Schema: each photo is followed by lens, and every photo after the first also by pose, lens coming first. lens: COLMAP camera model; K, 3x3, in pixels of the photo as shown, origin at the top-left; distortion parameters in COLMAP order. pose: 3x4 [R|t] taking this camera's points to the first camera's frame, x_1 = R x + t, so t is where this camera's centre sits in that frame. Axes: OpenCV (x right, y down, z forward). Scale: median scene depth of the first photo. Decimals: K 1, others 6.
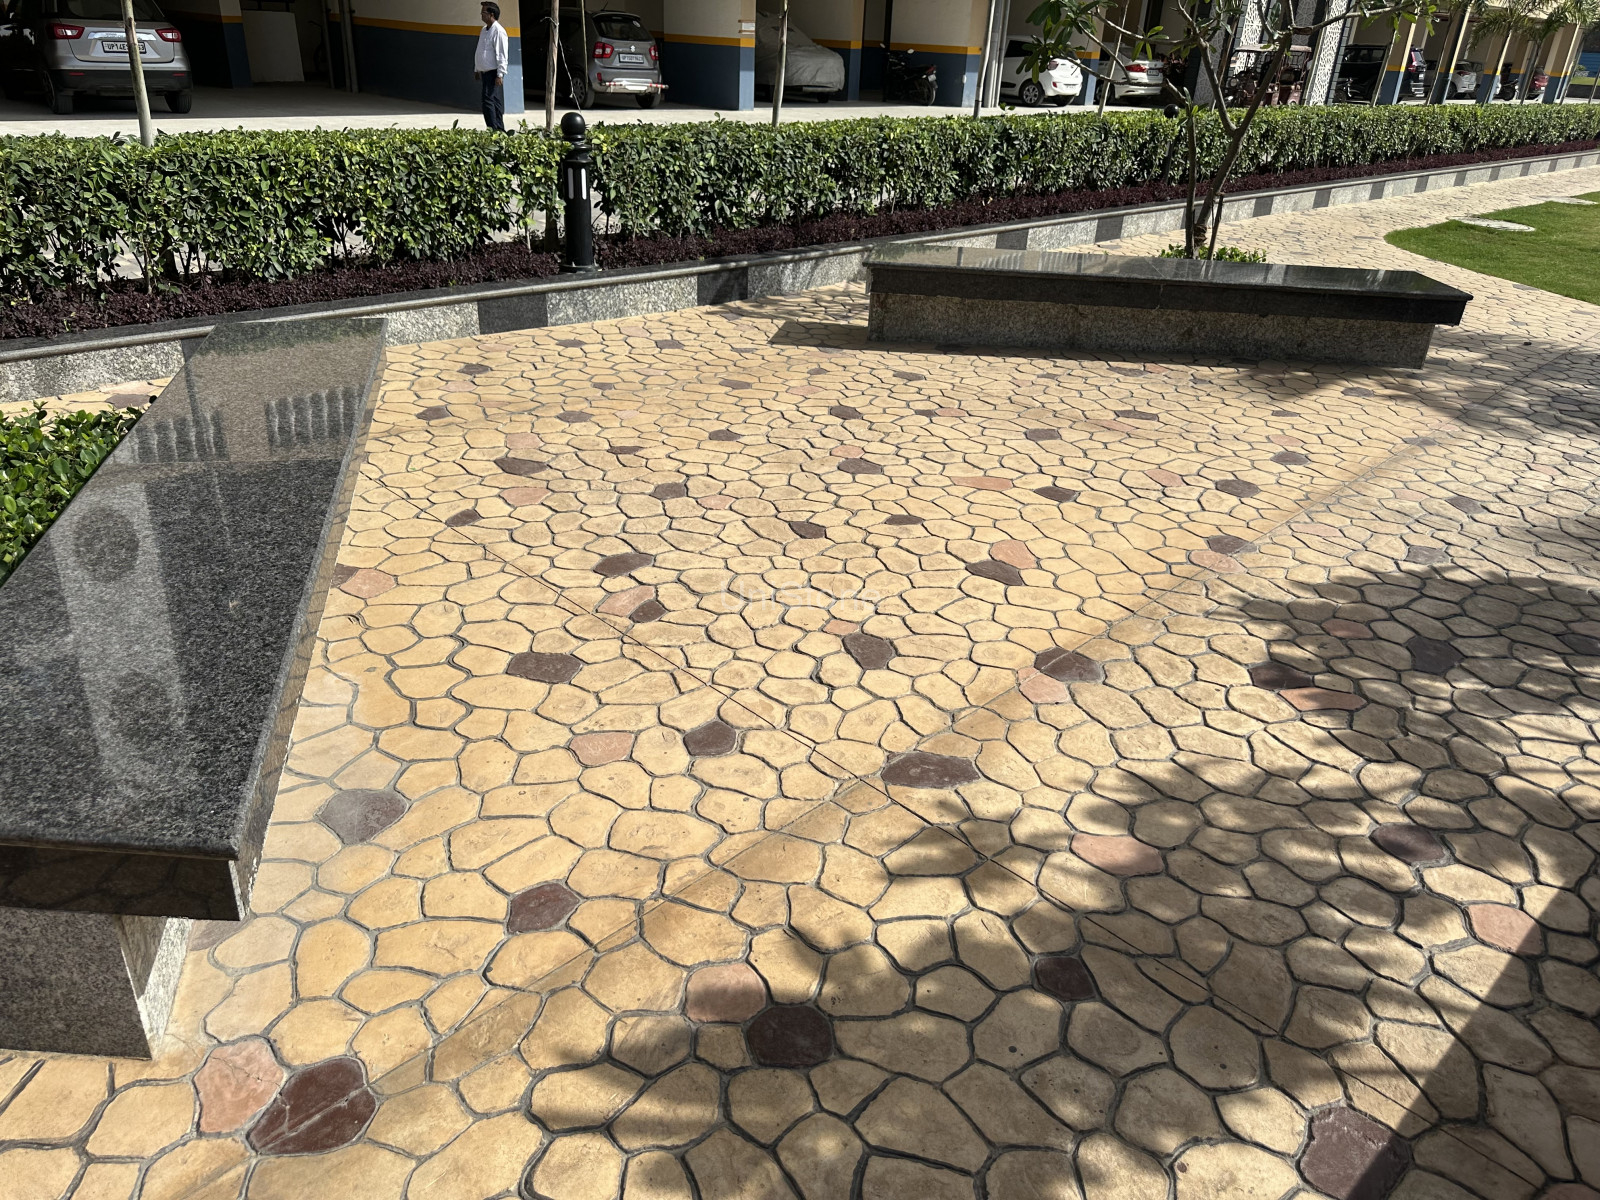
lens RADIAL K [[1127.1, 0, 813.8], [0, 1127.1, 607.9], [0, 0, 1]] dist [0.065550, -0.087160]
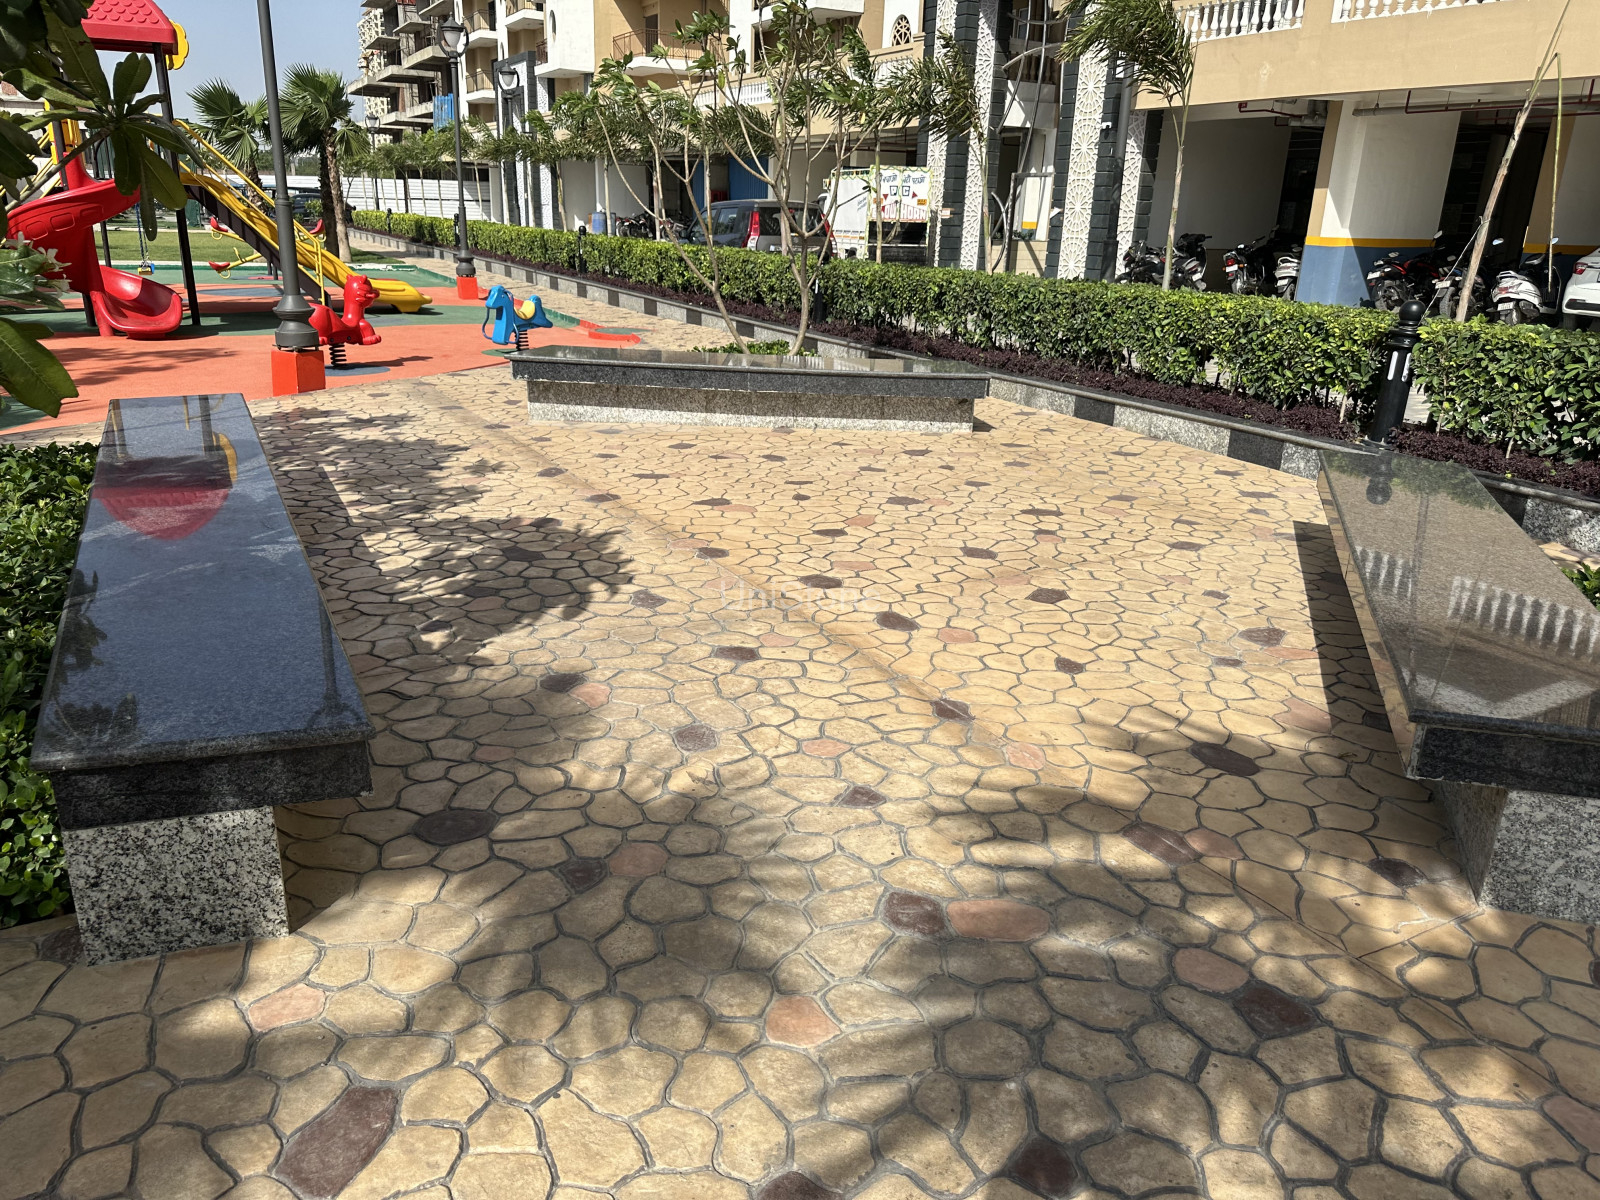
lens RADIAL K [[1127.1, 0, 777.5], [0, 1127.1, 592.0], [0, 0, 1]] dist [0.065550, -0.087160]
pose [[-0.296408, 0.254832, -0.920436, 1.119765], [-0.472331, 0.798522, 0.373183, -0.389168], [0.830088, 0.545366, -0.116323, 0.908052]]
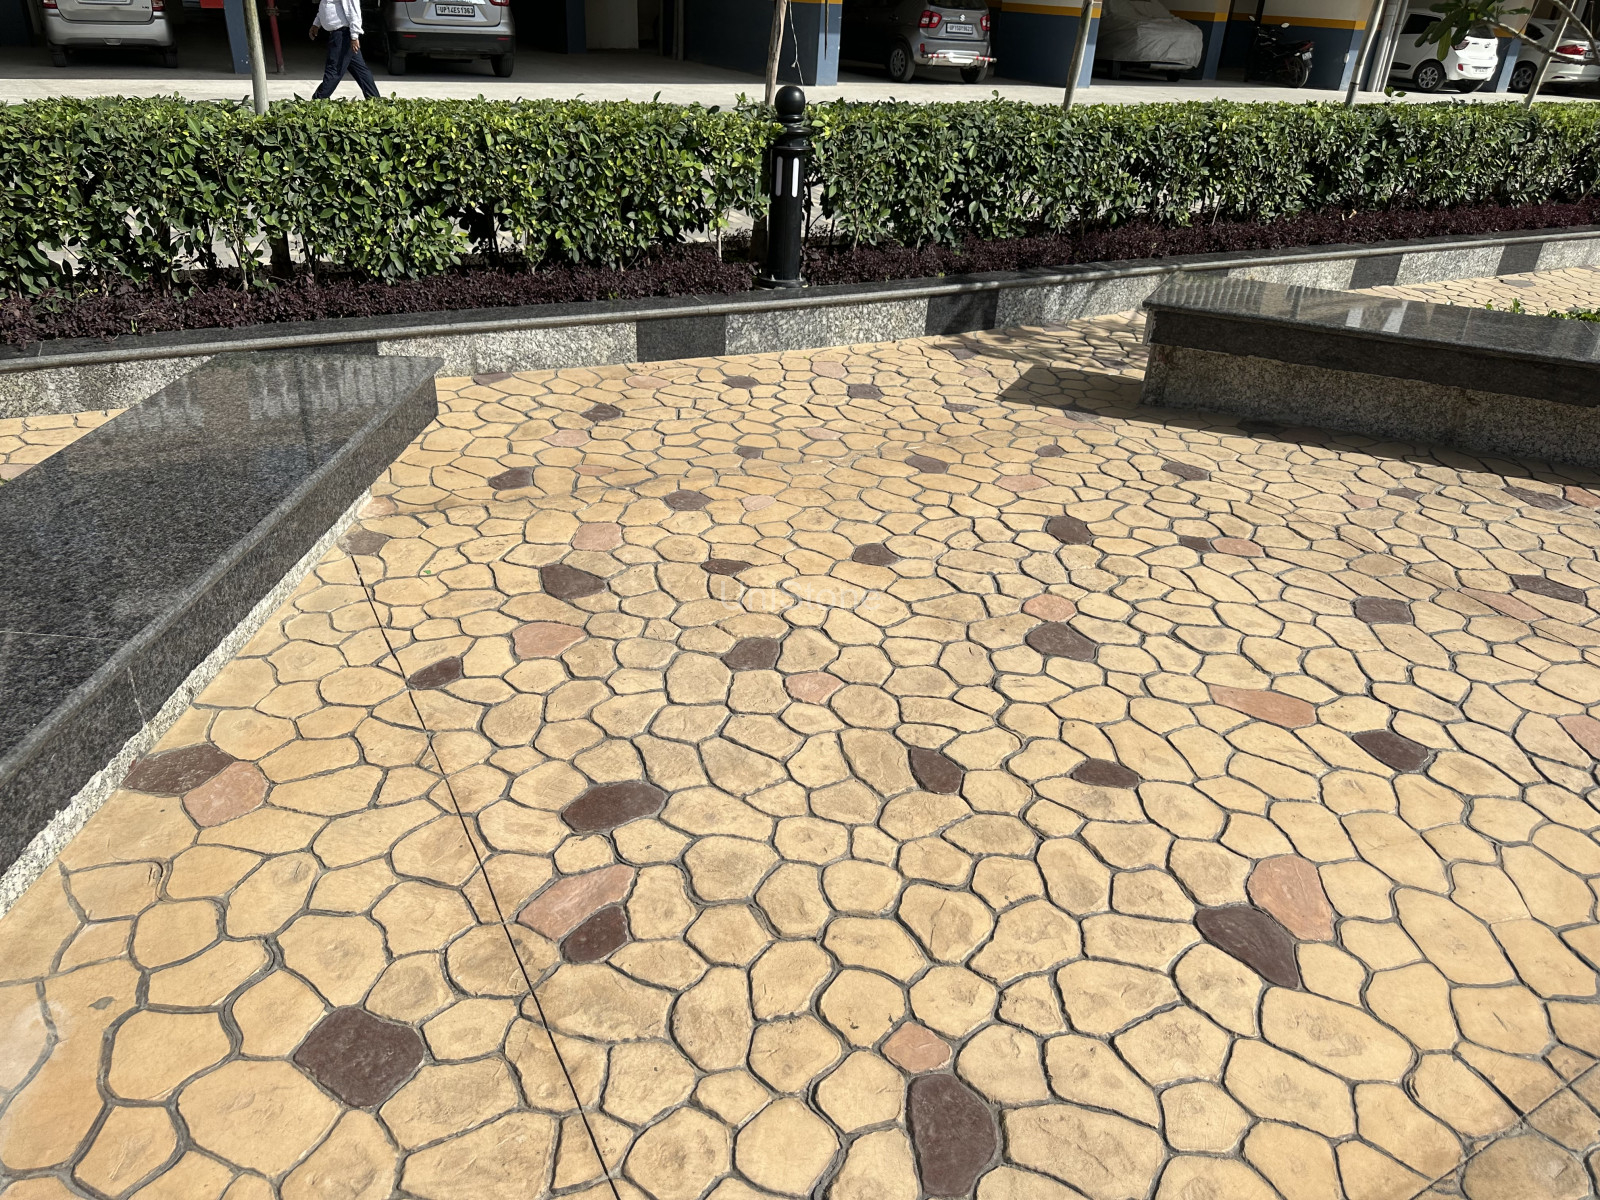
lens RADIAL K [[1127.1, 0, 798.5], [0, 1127.1, 599.6], [0, 0, 1]] dist [0.065550, -0.087160]
pose [[0.957583, 0.137403, -0.253289, 0.047497], [-0.134567, 0.990492, 0.028573, -0.123229], [0.254807, 0.006724, 0.966969, 0.281587]]
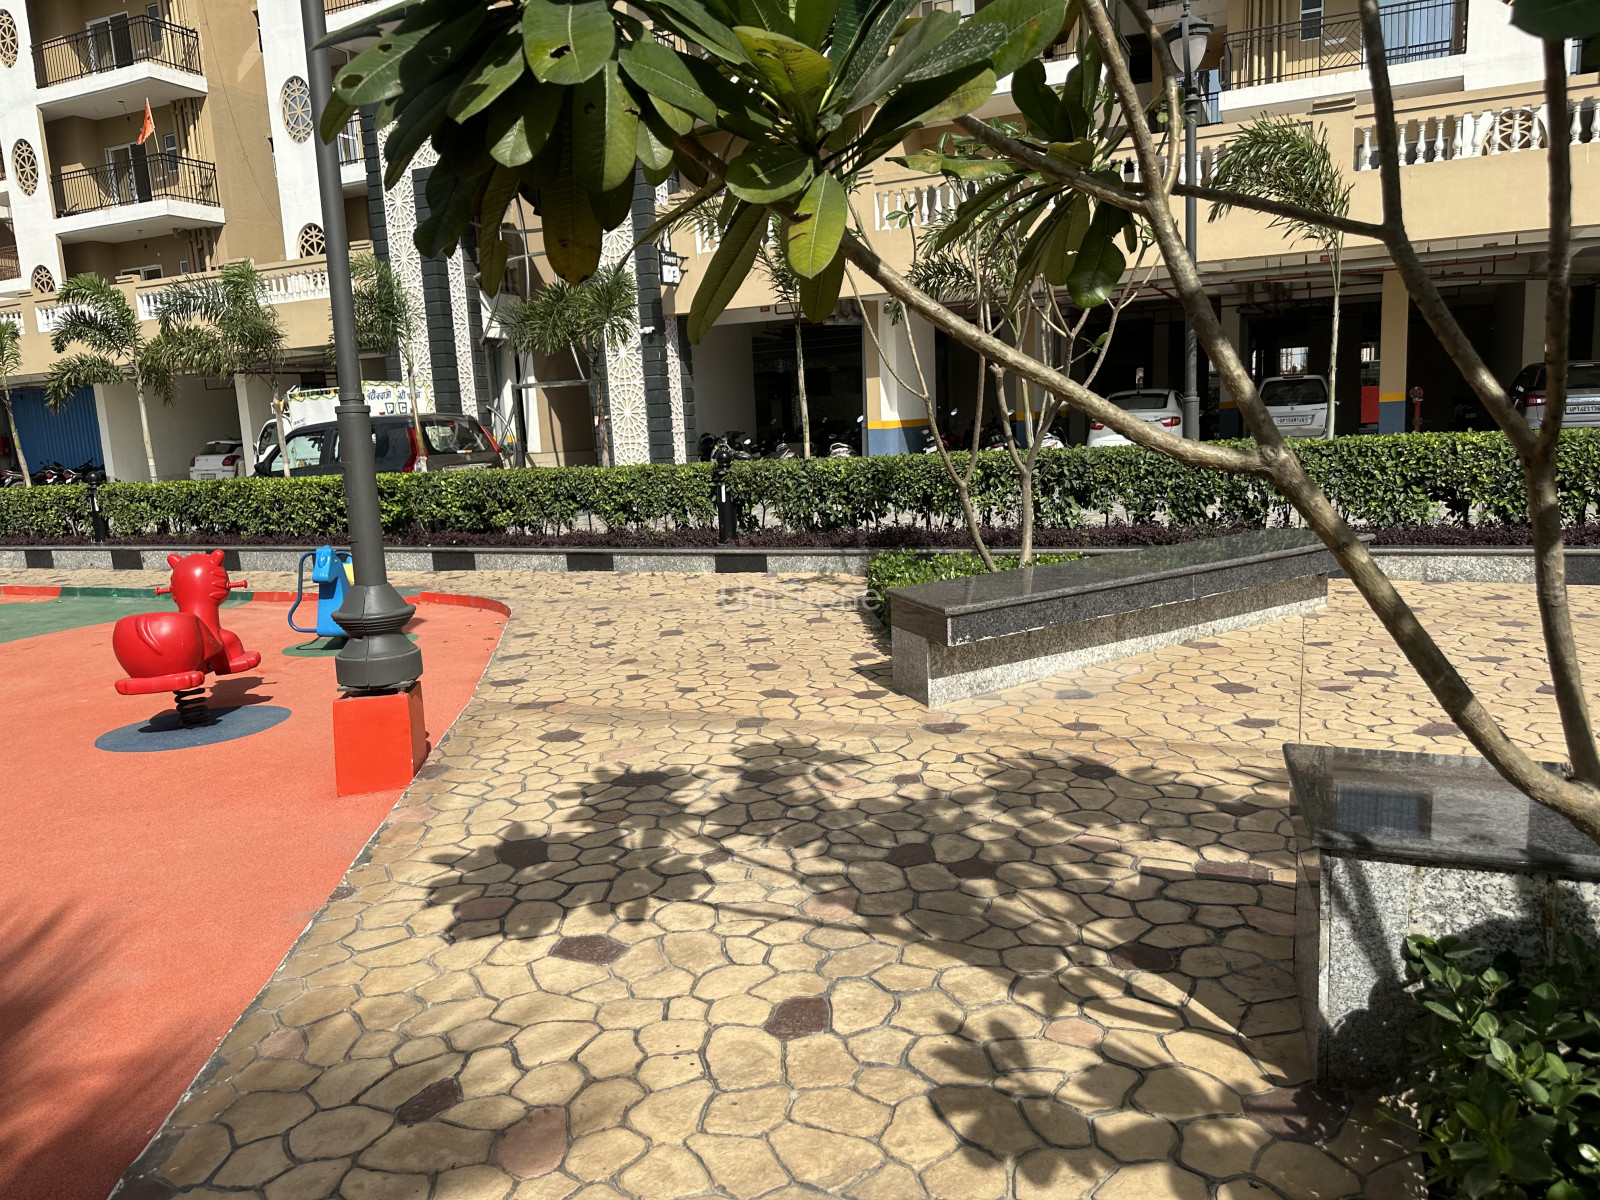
lens RADIAL K [[1127.1, 0, 801.5], [0, 1127.1, 602.3], [0, 0, 1]] dist [0.065550, -0.087160]
pose [[0.357713, 0.082955, -0.930140, 0.590698], [-0.368755, 0.927647, -0.059083, 0.148308], [0.857940, 0.364129, 0.362421, -0.097987]]
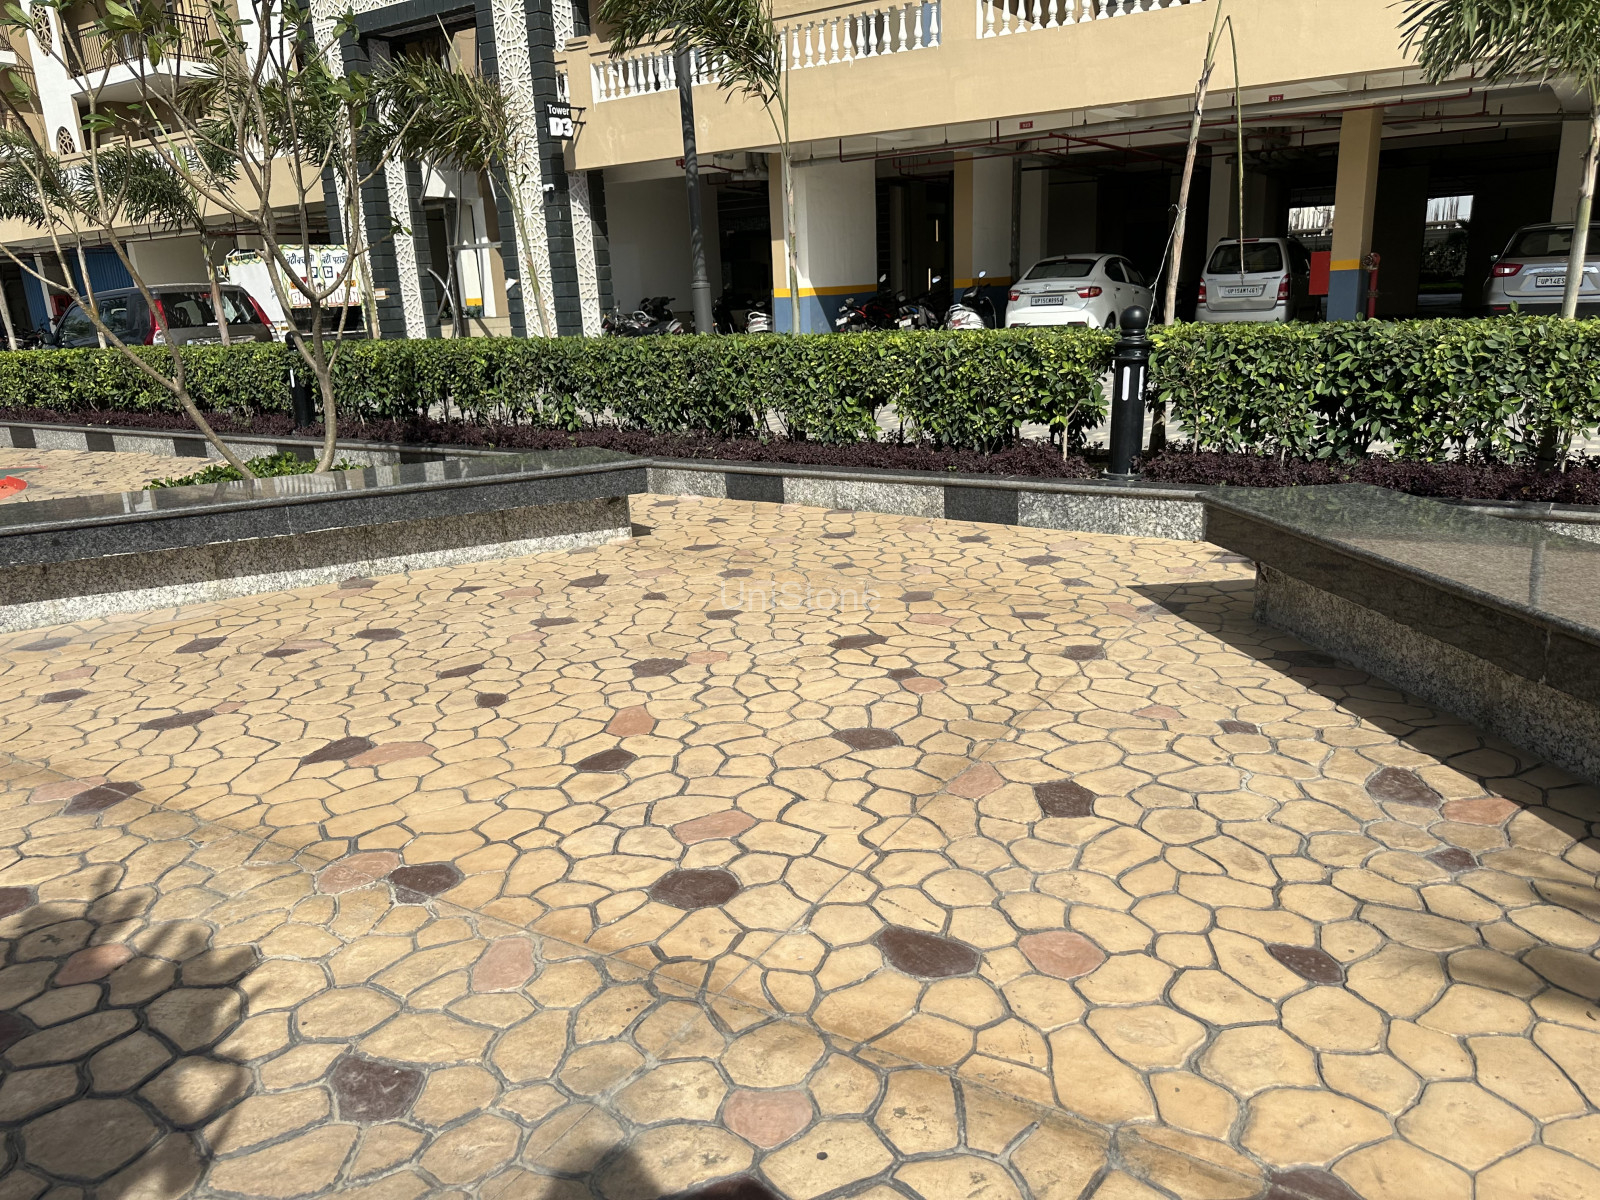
lens RADIAL K [[1127.1, 0, 798.5], [0, 1127.1, 613.4], [0, 0, 1]] dist [0.065550, -0.087160]
pose [[0.210344, 0.215421, -0.953598, 0.716843], [-0.398883, 0.909448, 0.117462, -0.253637], [0.892551, 0.355666, 0.277225, 0.705781]]
